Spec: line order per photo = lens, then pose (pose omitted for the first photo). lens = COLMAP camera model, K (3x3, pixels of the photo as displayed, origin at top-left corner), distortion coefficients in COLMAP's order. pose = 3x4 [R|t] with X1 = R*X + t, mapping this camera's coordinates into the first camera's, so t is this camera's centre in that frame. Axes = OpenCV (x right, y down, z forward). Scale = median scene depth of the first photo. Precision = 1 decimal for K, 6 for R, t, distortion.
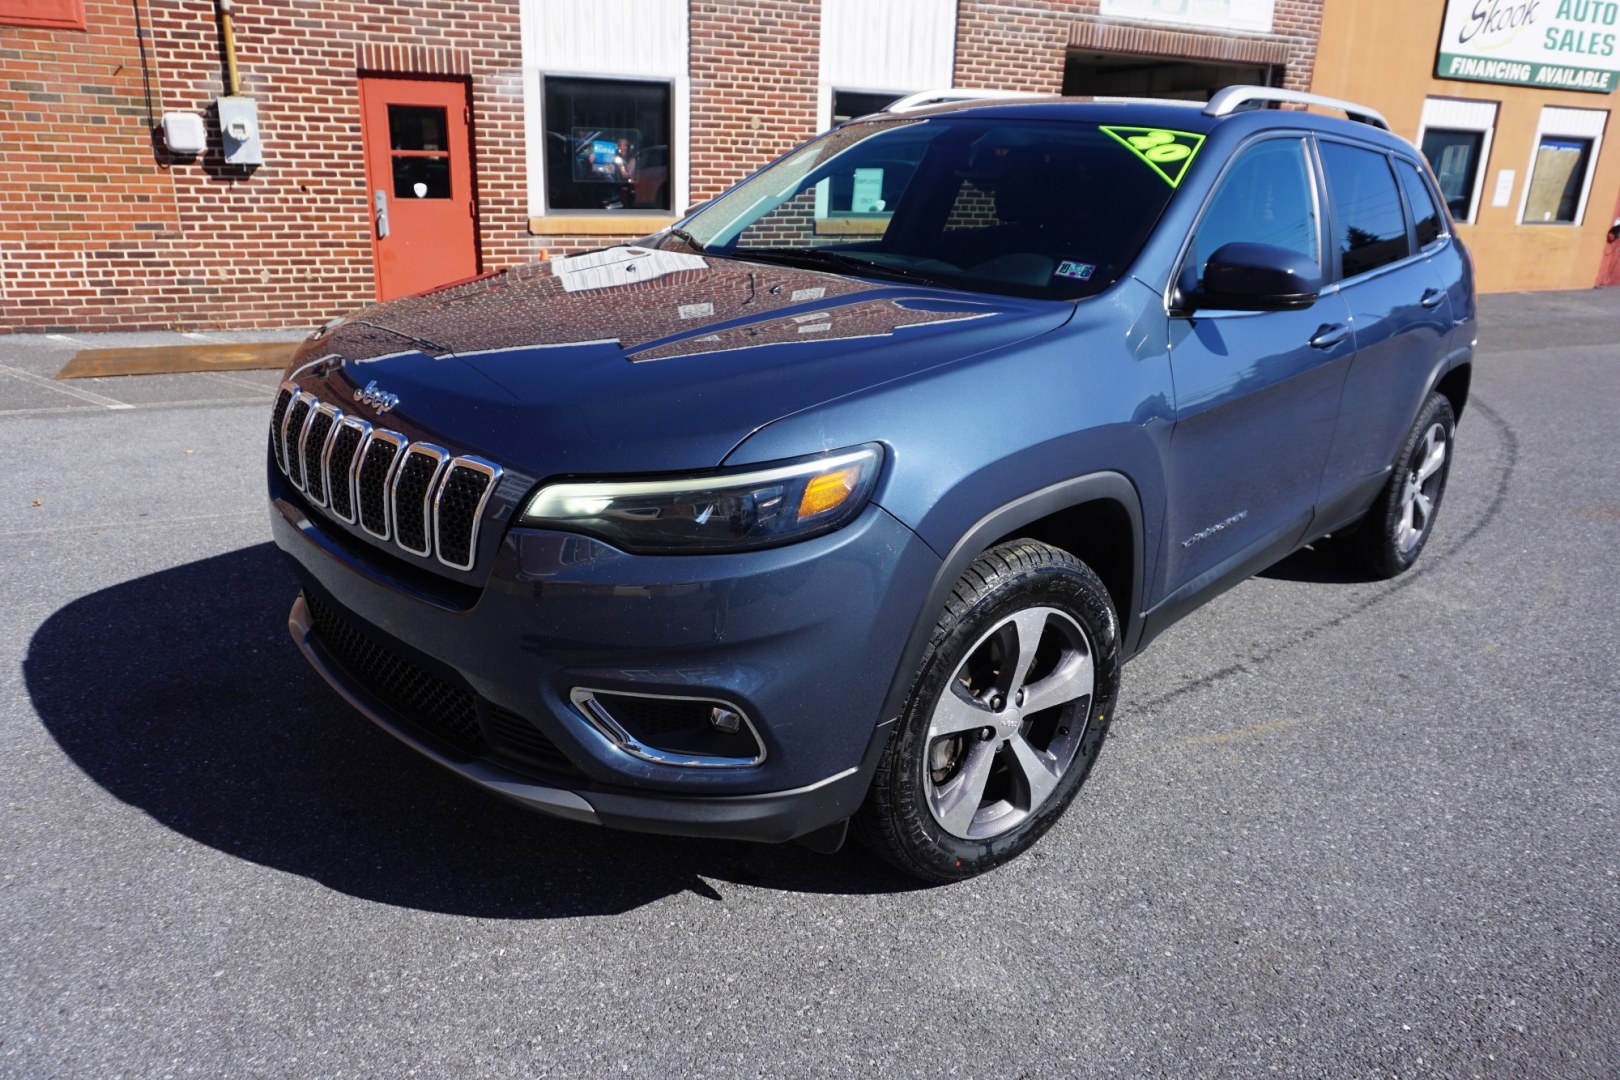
lens RADIAL K [[1105.5, 0, 819.4], [0, 1105.5, 541.7], [0, 0, 1]] dist [-0.031327, 0.027902]
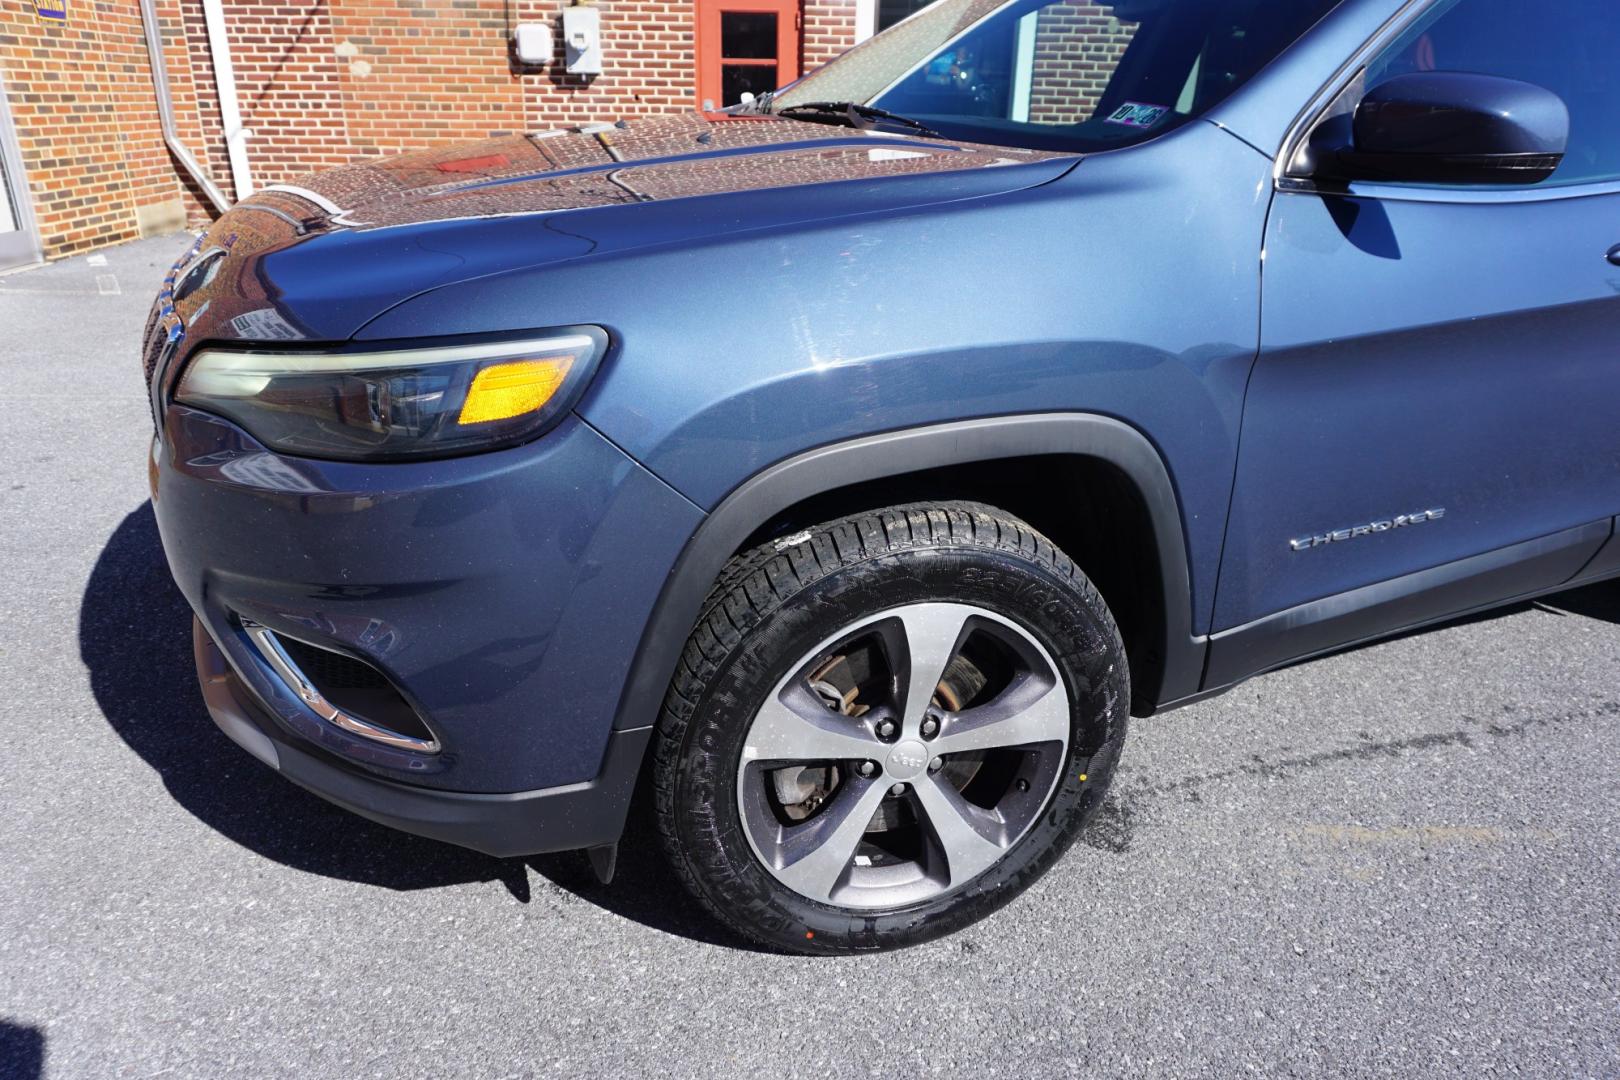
lens RADIAL K [[1110.7, 0, 810.7], [0, 1110.7, 555.3], [0, 0, 1]] dist [-0.045779, 0.004892]
pose [[0.930065, 0.135293, -0.341576, 0.090776], [-0.113566, 0.990064, 0.082925, -0.004397], [0.349401, -0.038334, 0.936189, 0.087018]]
